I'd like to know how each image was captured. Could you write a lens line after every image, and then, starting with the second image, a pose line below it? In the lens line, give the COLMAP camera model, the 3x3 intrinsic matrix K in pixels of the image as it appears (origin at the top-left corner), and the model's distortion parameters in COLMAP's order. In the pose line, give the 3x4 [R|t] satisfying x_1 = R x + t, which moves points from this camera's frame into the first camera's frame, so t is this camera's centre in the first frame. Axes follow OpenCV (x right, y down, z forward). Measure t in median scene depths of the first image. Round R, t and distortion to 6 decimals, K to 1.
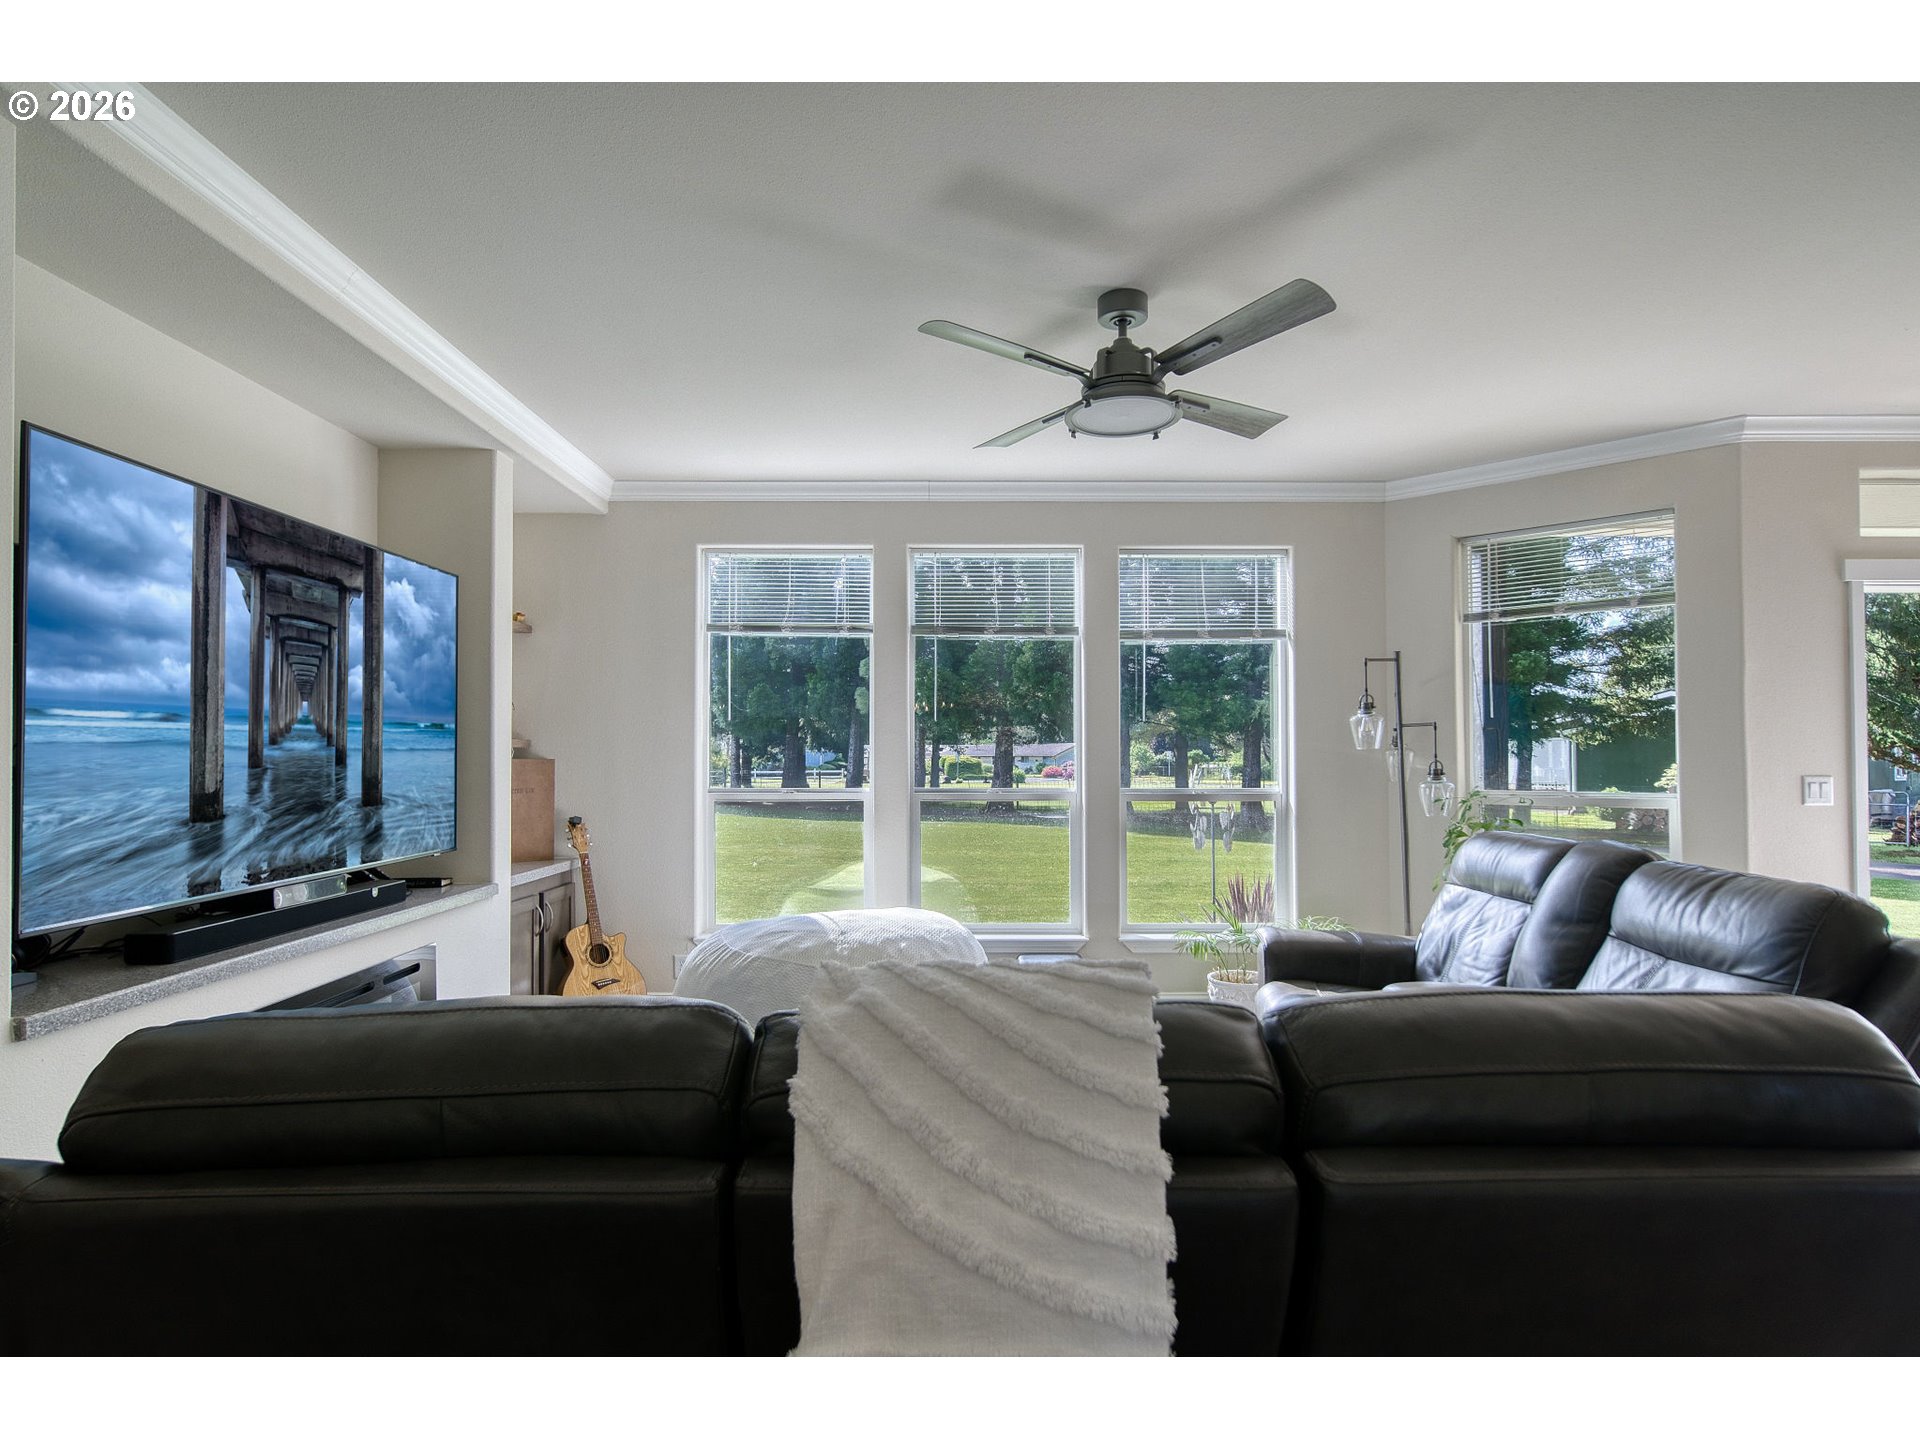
lens RADIAL K [[1041.2, 0, 960.0], [0, 1041.2, 720.0], [0, 0, 1]] dist [0.001452, 0.000897]
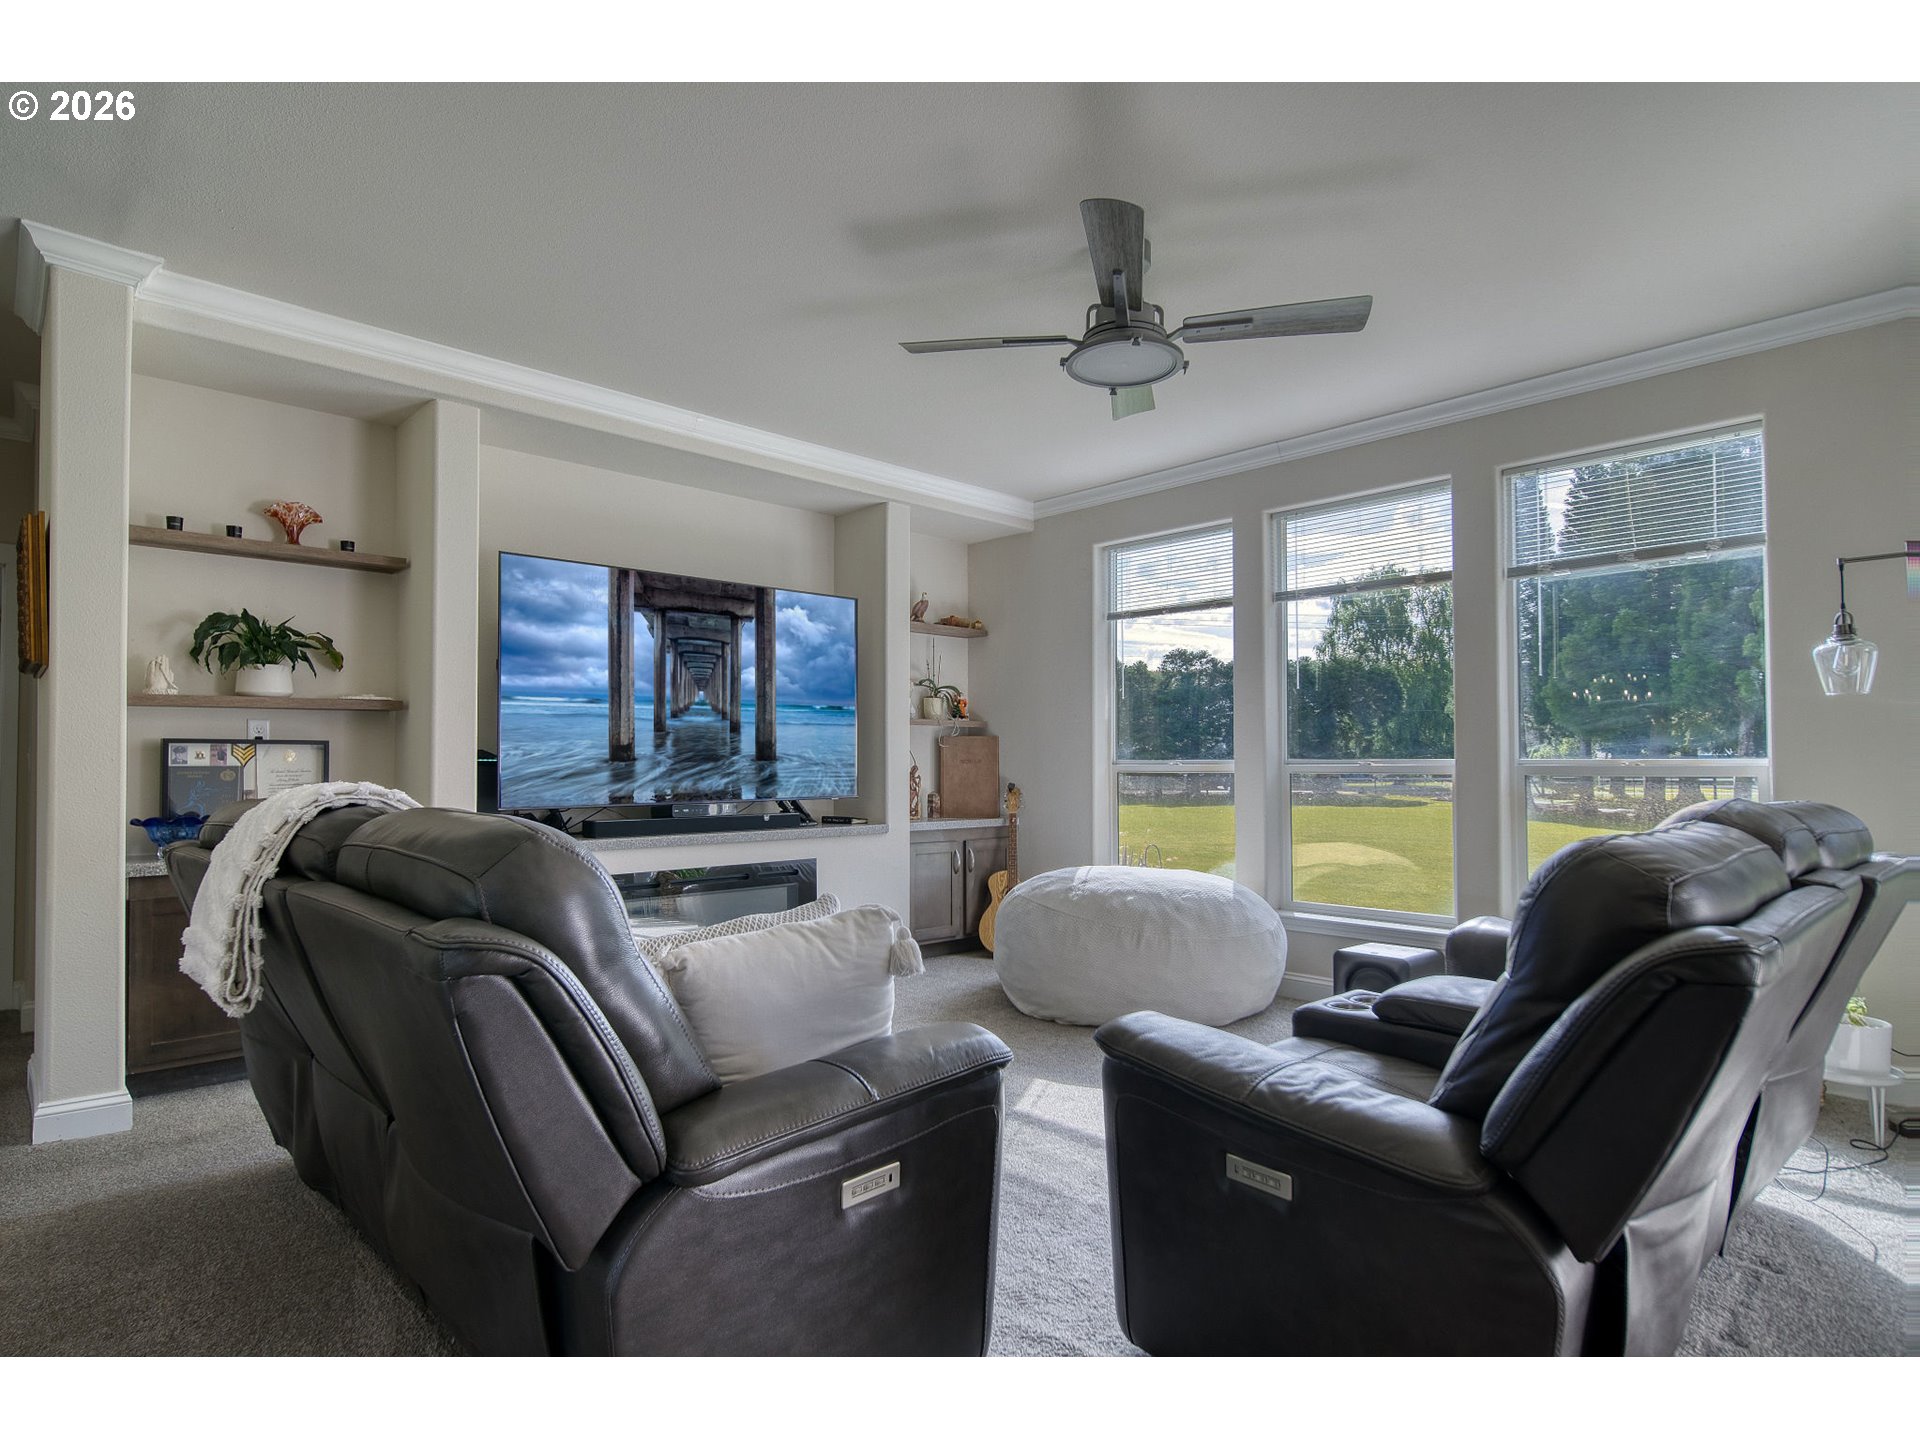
lens RADIAL K [[1031.1, 0, 948.7], [0, 1031.1, 740.3], [0, 0, 1]] dist [-0.000866, 0.000112]
pose [[0.692575, -0.020319, -0.721060, 0.807202], [0.029071, 0.999577, -0.000244, 0.072438], [0.720760, -0.020793, 0.692872, 0.194774]]
